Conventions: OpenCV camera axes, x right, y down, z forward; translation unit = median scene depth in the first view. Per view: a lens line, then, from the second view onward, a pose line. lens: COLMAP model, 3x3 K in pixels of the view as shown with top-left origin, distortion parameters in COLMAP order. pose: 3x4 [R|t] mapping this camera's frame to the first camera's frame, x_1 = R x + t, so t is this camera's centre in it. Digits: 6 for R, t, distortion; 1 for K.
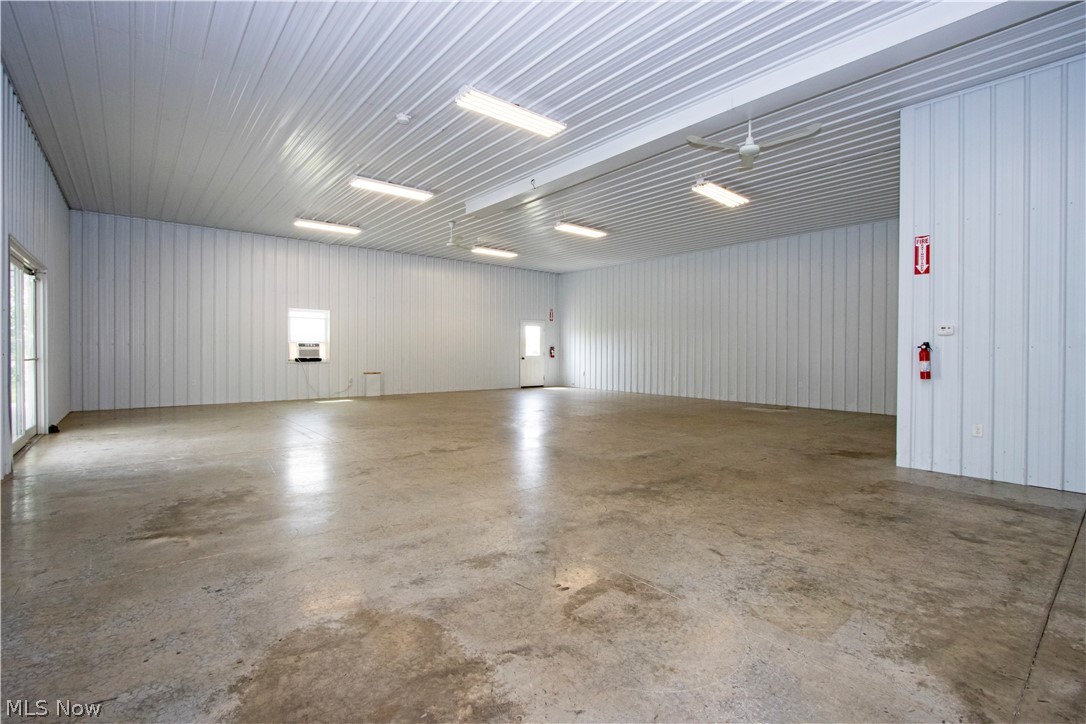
lens RADIAL K [[503.4, 0, 541.9], [0, 503.4, 357.8], [0, 0, 1]] dist [-0.017900, 0.000606]
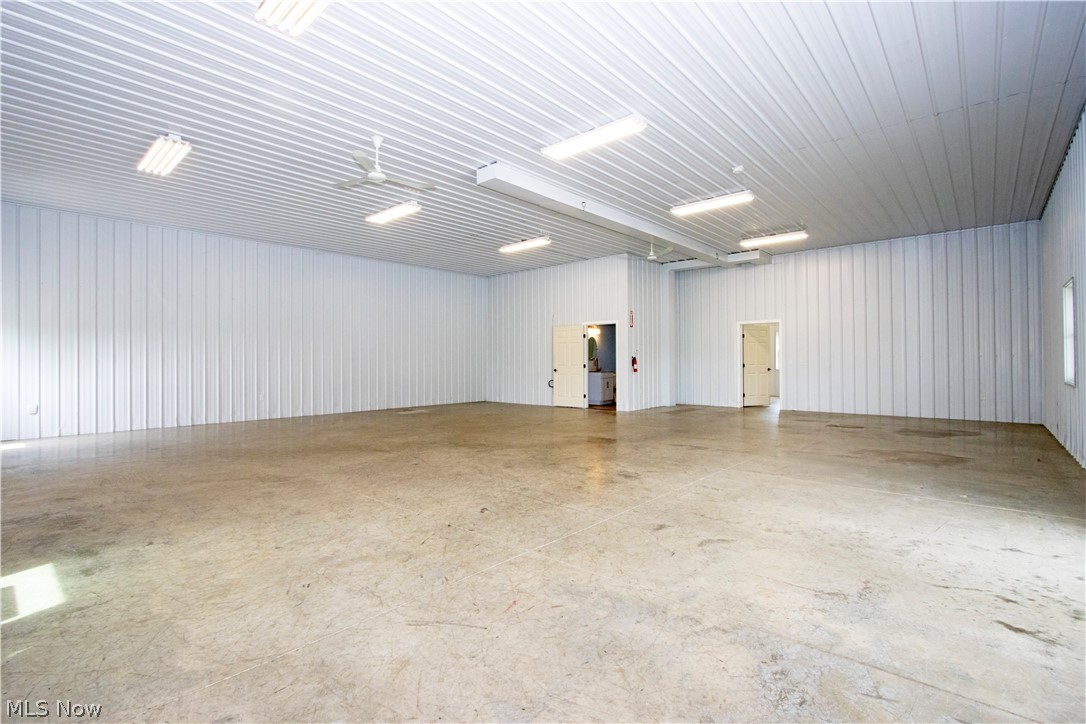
lens RADIAL K [[503.4, 0, 545.1], [0, 503.4, 355.1], [0, 0, 1]] dist [-0.017900, 0.000606]
pose [[-0.156834, 0.014522, 0.987518, -0.780195], [0.020433, 0.999726, -0.011456, -0.009871], [-0.987414, 0.018381, -0.157088, 0.914349]]
